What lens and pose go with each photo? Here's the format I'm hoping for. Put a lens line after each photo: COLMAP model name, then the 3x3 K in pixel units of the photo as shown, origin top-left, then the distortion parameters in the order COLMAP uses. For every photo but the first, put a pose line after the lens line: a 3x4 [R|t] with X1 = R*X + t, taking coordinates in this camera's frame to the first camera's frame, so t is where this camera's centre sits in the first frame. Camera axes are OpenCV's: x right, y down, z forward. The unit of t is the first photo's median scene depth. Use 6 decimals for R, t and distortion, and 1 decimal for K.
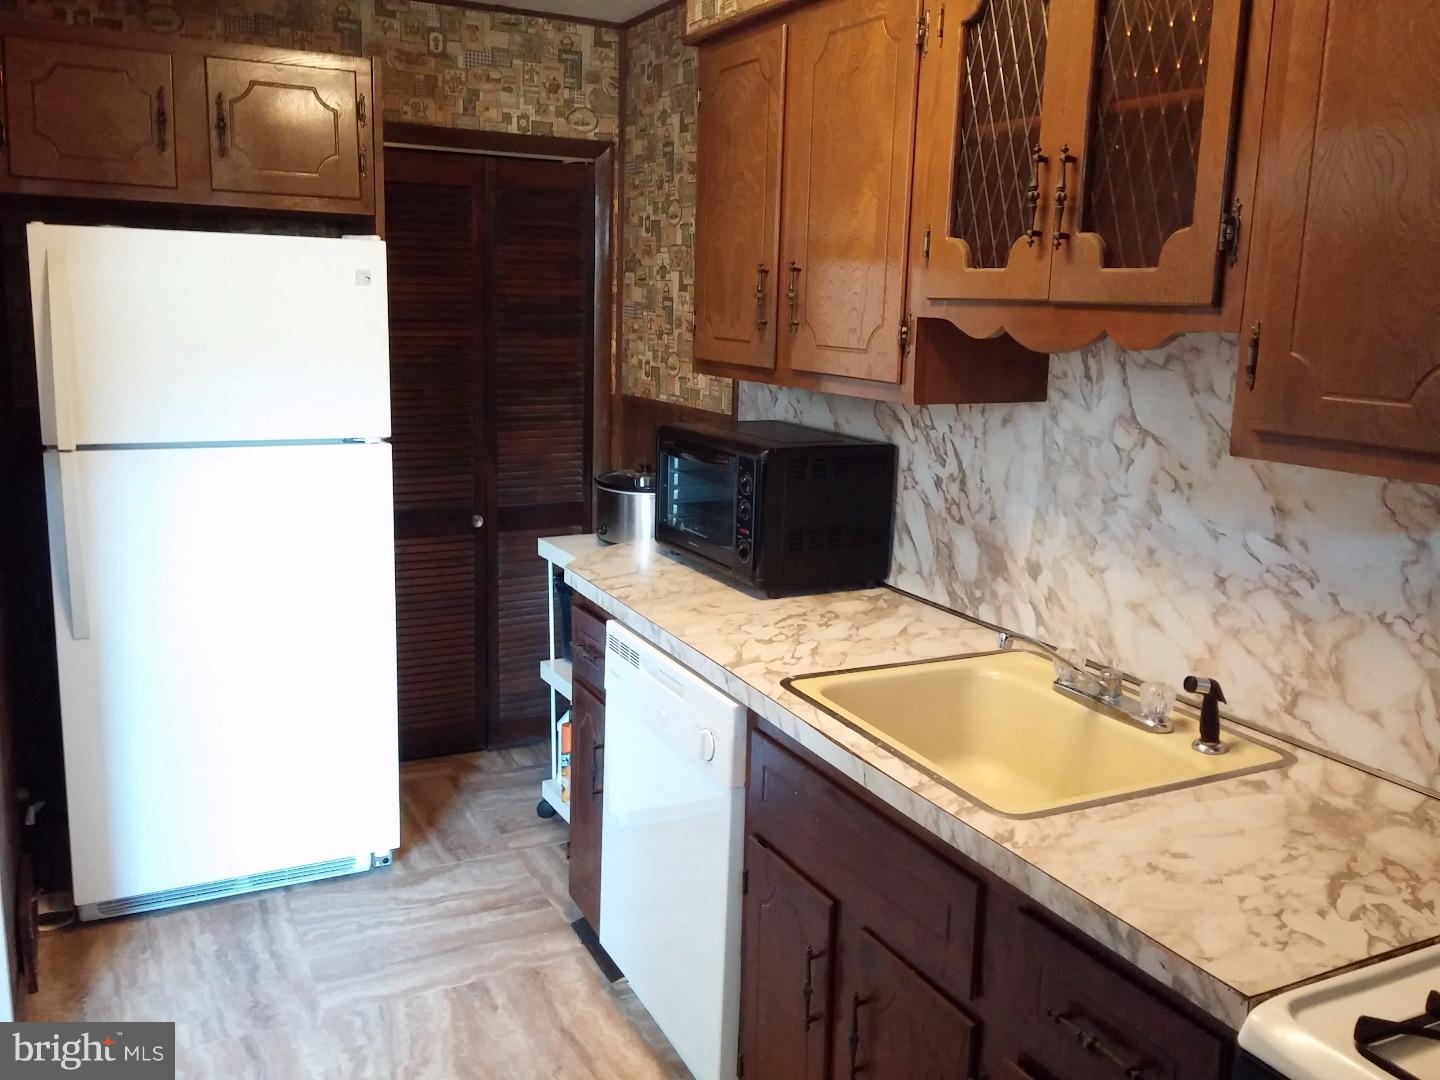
lens RADIAL K [[1220.3, 0, 720.6], [0, 1220.3, 534.0], [0, 0, 1]] dist [0.035960, -0.050013]
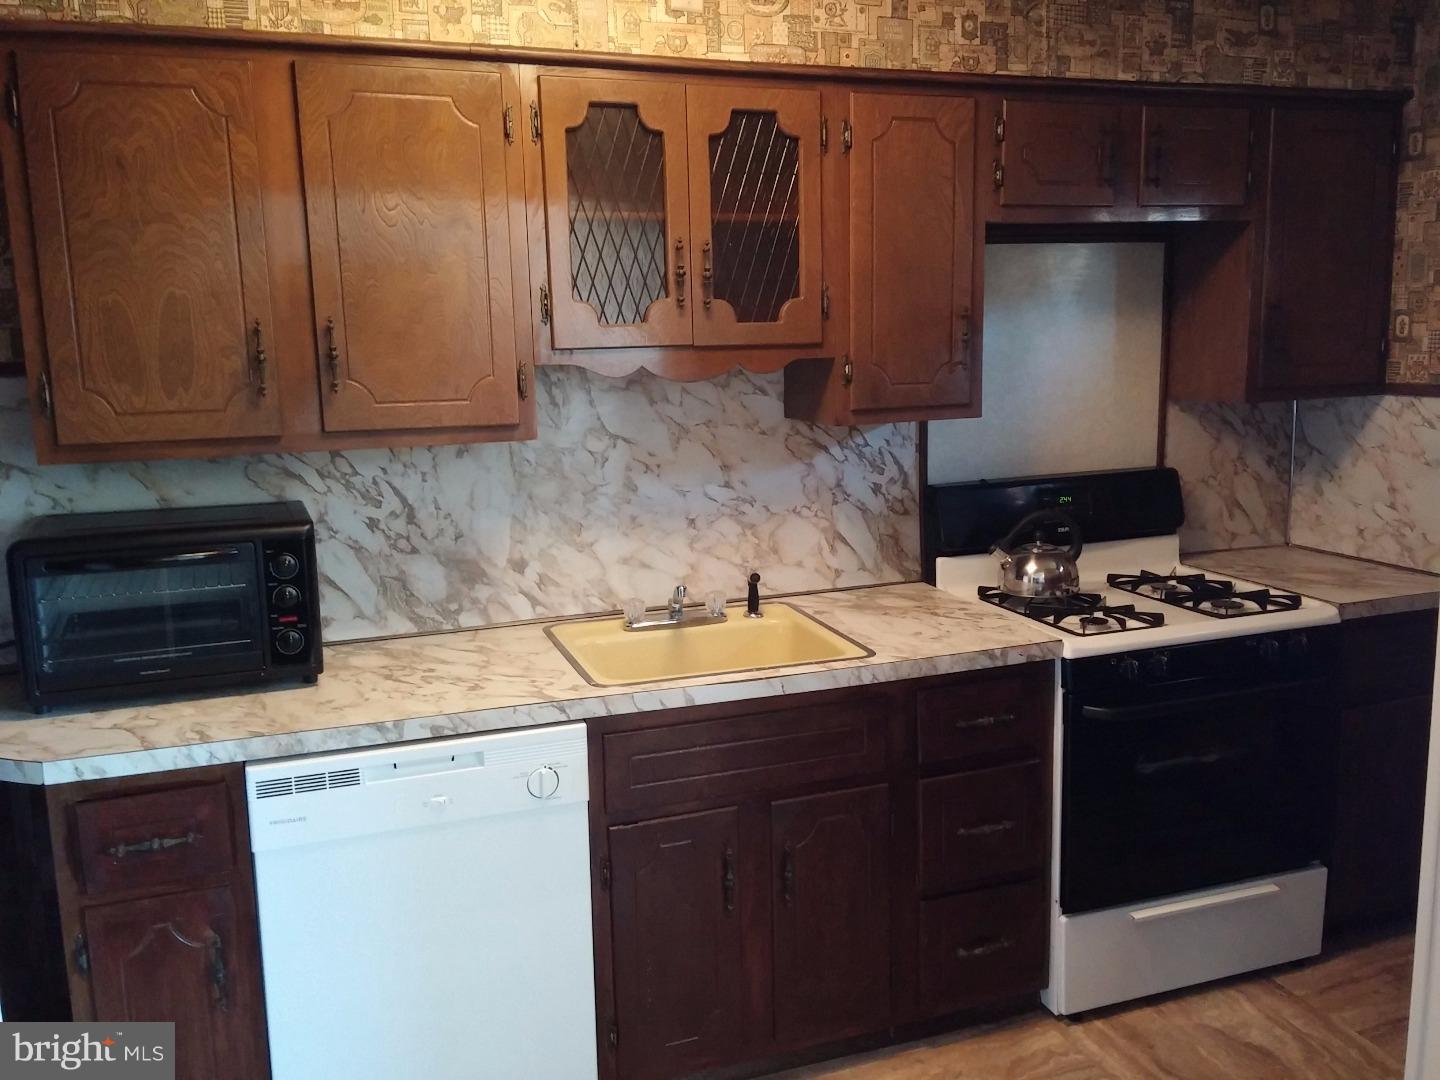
lens RADIAL K [[1220.3, 0, 722.6], [0, 1220.3, 540.5], [0, 0, 1]] dist [0.035960, -0.050013]
pose [[0.108223, -0.199846, 0.973832, -0.977990], [0.210472, 0.961986, 0.174025, -0.177579], [-0.971591, 0.186131, 0.146171, 0.667053]]
